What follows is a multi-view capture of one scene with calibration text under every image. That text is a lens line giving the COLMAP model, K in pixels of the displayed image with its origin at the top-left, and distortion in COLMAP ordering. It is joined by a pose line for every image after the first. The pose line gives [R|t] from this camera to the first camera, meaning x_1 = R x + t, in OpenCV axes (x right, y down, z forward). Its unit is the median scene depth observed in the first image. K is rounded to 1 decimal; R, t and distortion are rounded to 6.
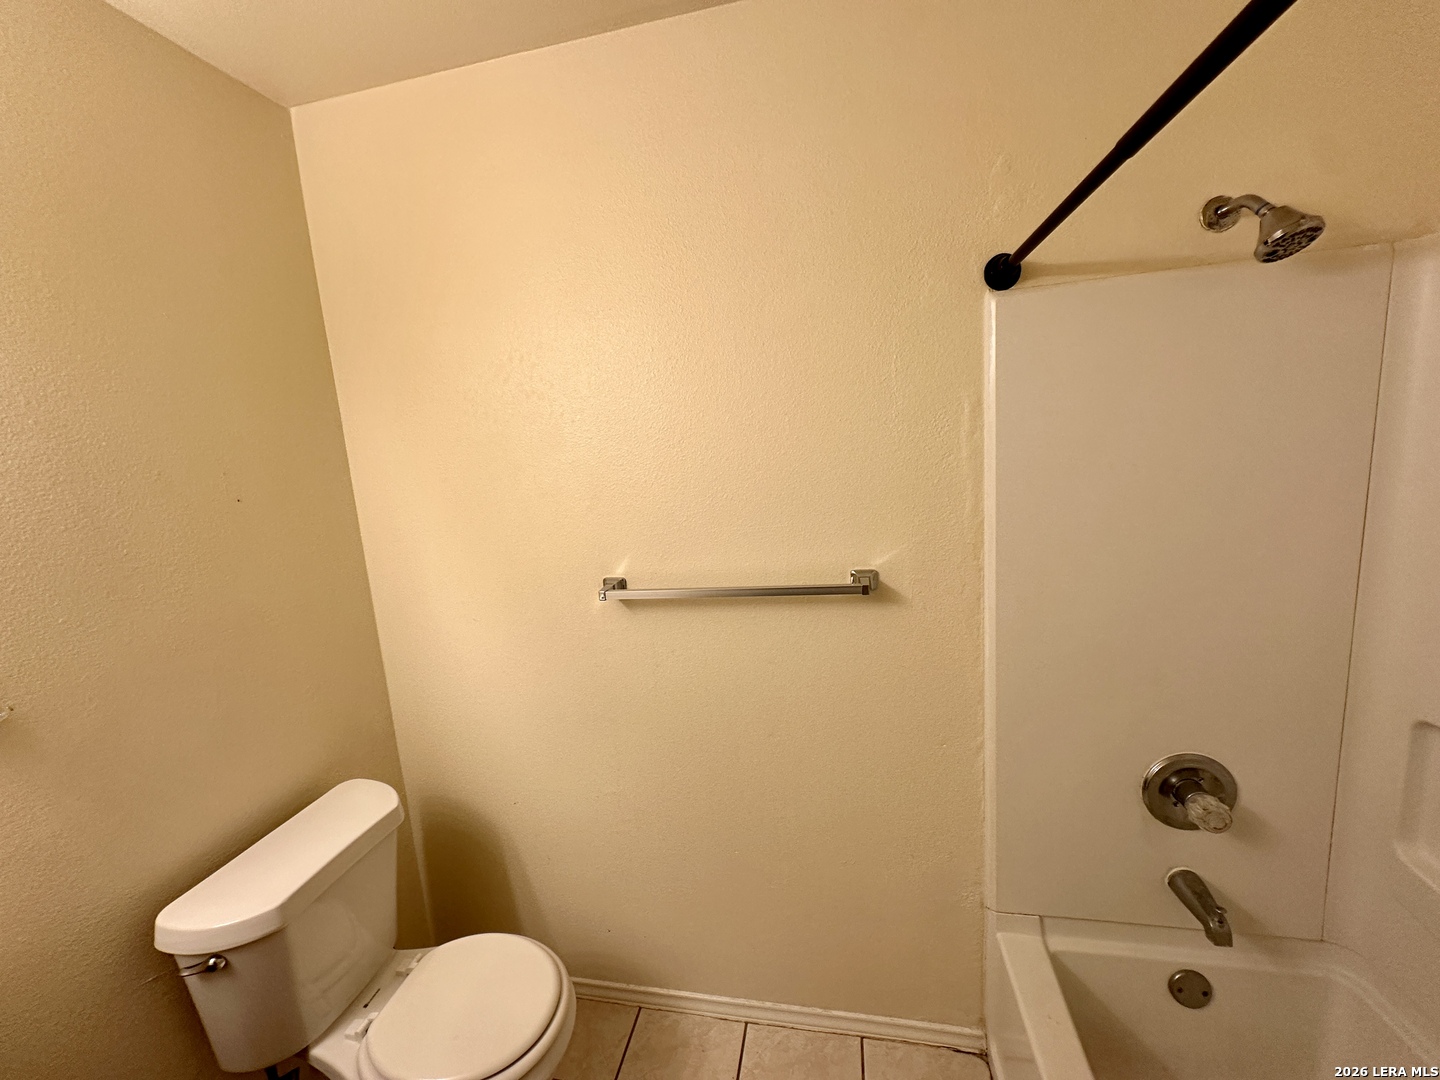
lens RADIAL K [[573.5, 0, 720.6], [0, 573.5, 537.2], [0, 0, 1]] dist [0.003584, 0.000054]
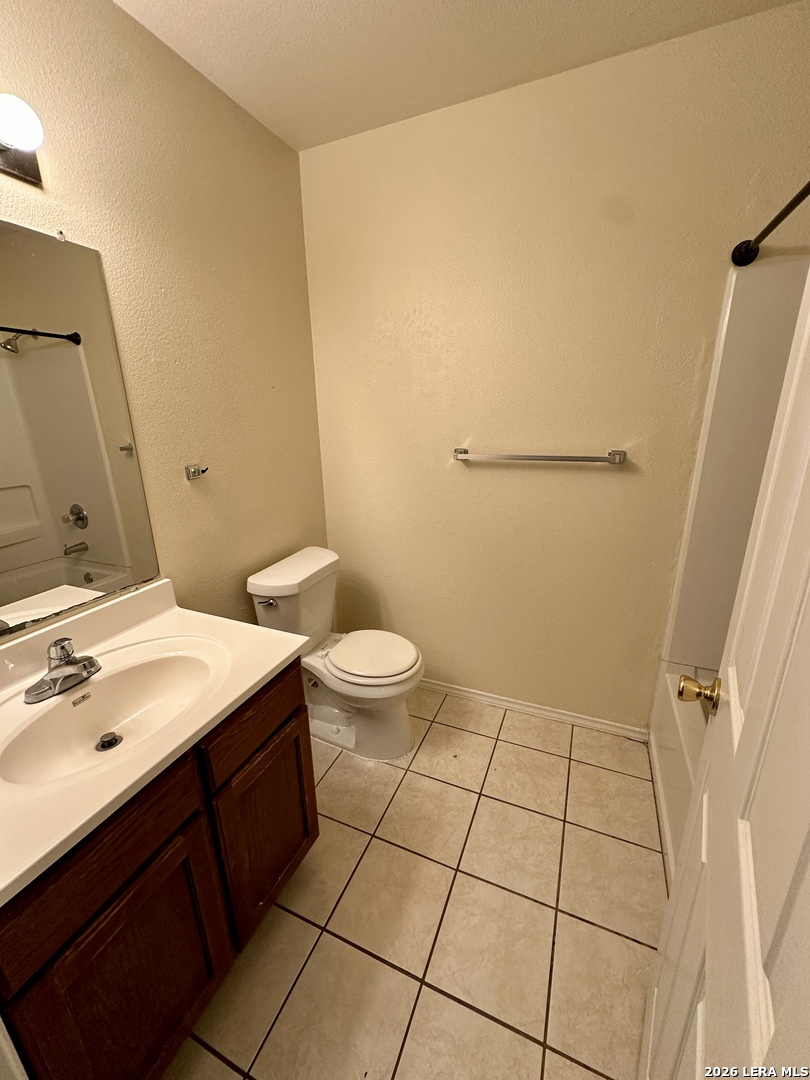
lens RADIAL K [[430.2, 0, 406.8], [0, 430.2, 539.8], [0, 0, 1]] dist [0.003584, 0.000054]
pose [[0.979149, 0.109269, -0.171250, -0.098207], [-0.083815, 0.985216, 0.149411, 0.167905], [0.185045, -0.131942, 0.973832, -0.336206]]
